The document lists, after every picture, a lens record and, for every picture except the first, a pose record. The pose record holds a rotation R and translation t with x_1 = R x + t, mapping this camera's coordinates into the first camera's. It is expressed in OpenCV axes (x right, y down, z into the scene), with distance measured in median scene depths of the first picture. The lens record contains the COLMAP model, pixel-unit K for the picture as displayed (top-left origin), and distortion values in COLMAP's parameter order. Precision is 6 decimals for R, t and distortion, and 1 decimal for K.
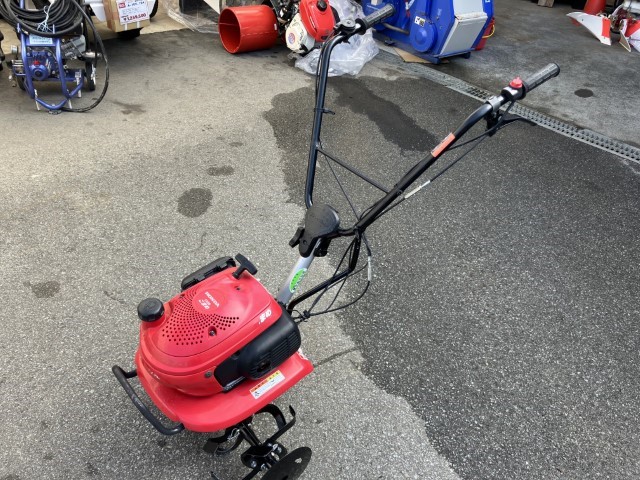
lens RADIAL K [[528.1, 0, 311.7], [0, 528.1, 240.5], [0, 0, 1]] dist [0.016618, -0.015460]
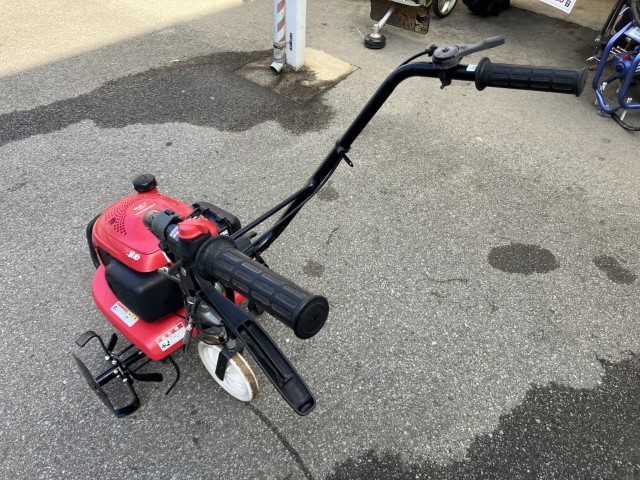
lens RADIAL K [[528.1, 0, 309.1], [0, 528.1, 243.0], [0, 0, 1]] dist [0.016618, -0.015460]
pose [[0.087518, 0.612895, -0.785302, 0.441152], [-0.602788, 0.660203, 0.448083, -0.320017], [0.793087, 0.434156, 0.427226, 0.548736]]
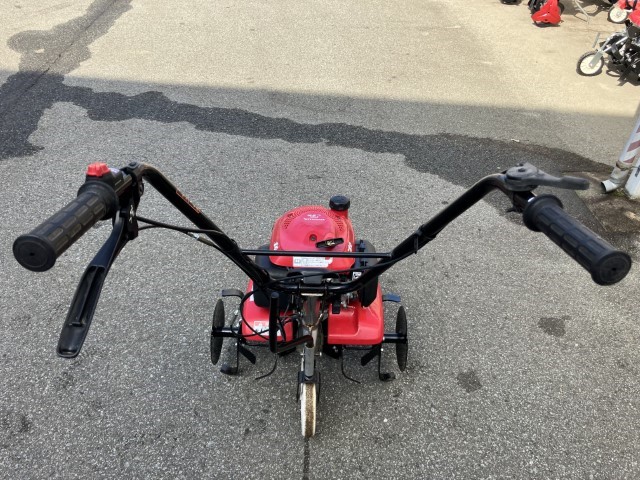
lens RADIAL K [[528.1, 0, 317.8], [0, 528.1, 236.3], [0, 0, 1]] dist [0.016618, -0.015460]
pose [[-0.662074, 0.340478, -0.667632, 0.368549], [-0.539221, 0.402267, 0.739880, -0.460413], [0.520479, 0.849856, -0.082738, 0.734455]]
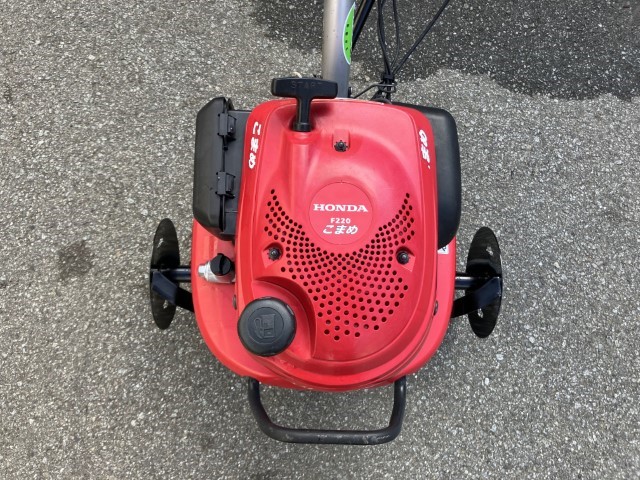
lens RADIAL K [[528.1, 0, 310.4], [0, 528.1, 245.6], [0, 0, 1]] dist [0.016618, -0.015460]
pose [[0.672011, -0.731528, 0.115188, -0.180775], [0.499917, 0.562887, 0.658210, -0.110044], [-0.546337, -0.384740, 0.743970, 0.442158]]
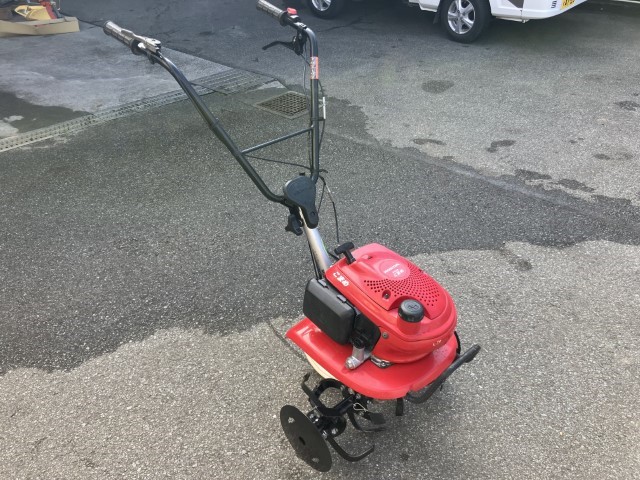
lens RADIAL K [[528.1, 0, 311.5], [0, 528.1, 235.9], [0, 0, 1]] dist [0.016618, -0.015460]
pose [[-0.031105, -0.610221, 0.791620, -0.640532], [0.624745, 0.606358, 0.491960, -0.358580], [-0.780209, 0.509863, 0.362371, 0.460868]]
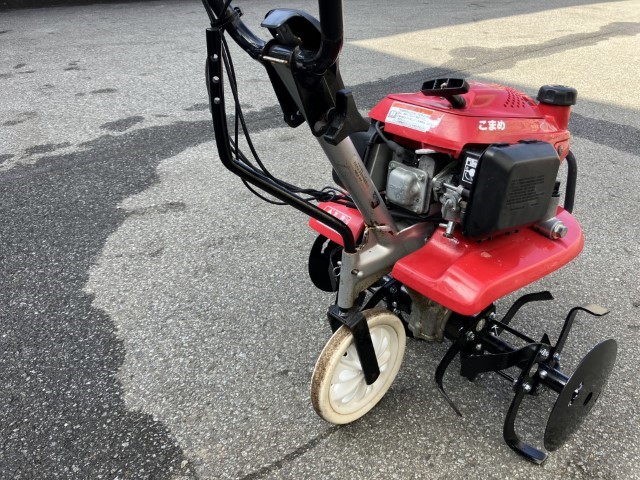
lens RADIAL K [[528.1, 0, 316.8], [0, 528.1, 234.1], [0, 0, 1]] dist [0.016618, -0.015460]
pose [[-0.994120, -0.108215, 0.003781, -0.008128], [-0.040435, 0.403396, 0.914132, -0.272776], [-0.100447, 0.908604, -0.405399, 0.950980]]
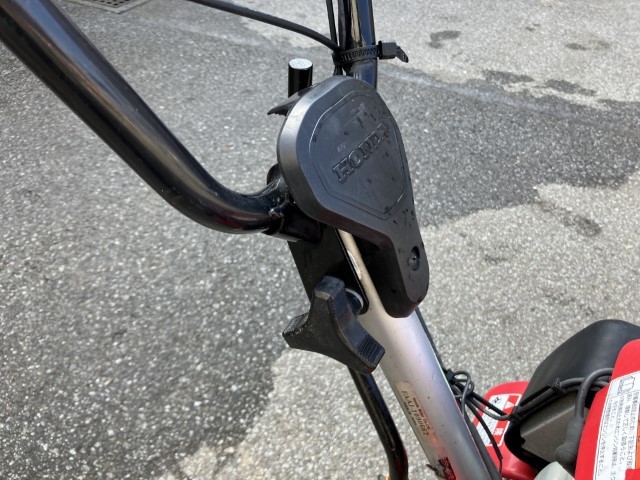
lens RADIAL K [[528.1, 0, 321.0], [0, 528.1, 247.6], [0, 0, 1]] dist [0.016618, -0.015460]
pose [[-0.339934, -0.697047, 0.631324, -0.099875], [0.501340, 0.433649, 0.748737, -0.133997], [-0.795678, 0.571029, 0.202046, 0.711675]]
